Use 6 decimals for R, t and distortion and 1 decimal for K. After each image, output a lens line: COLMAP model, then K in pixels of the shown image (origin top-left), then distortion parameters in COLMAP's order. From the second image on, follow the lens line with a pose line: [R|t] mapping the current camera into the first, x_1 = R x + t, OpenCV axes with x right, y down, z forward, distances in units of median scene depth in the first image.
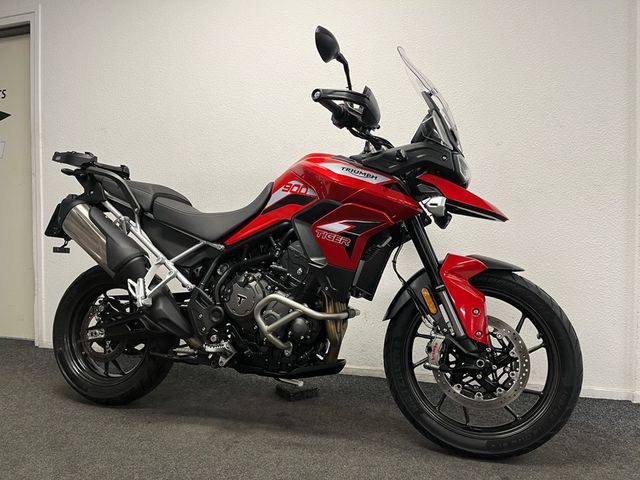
lens RADIAL K [[493.3, 0, 315.5], [0, 493.3, 240.9], [0, 0, 1]] dist [0.043065, -0.025258]
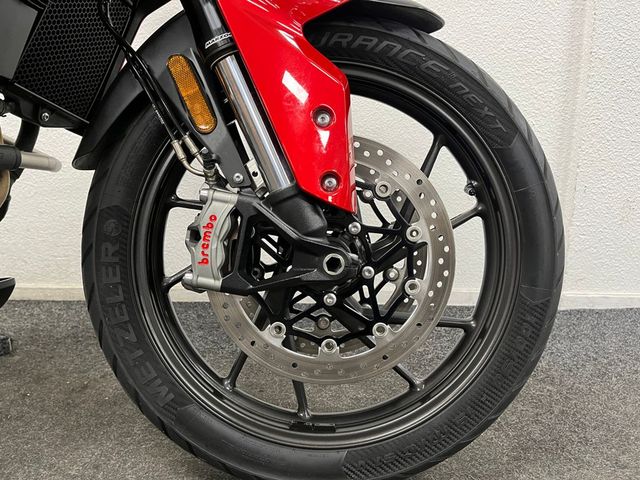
lens RADIAL K [[493.3, 0, 320.2], [0, 493.3, 238.5], [0, 0, 1]] dist [0.043065, -0.025258]
pose [[0.957292, -0.048023, 0.285106, 0.209638], [-0.002496, 0.984700, 0.174242, 0.157164], [-0.289111, -0.167512, 0.942525, 0.633284]]
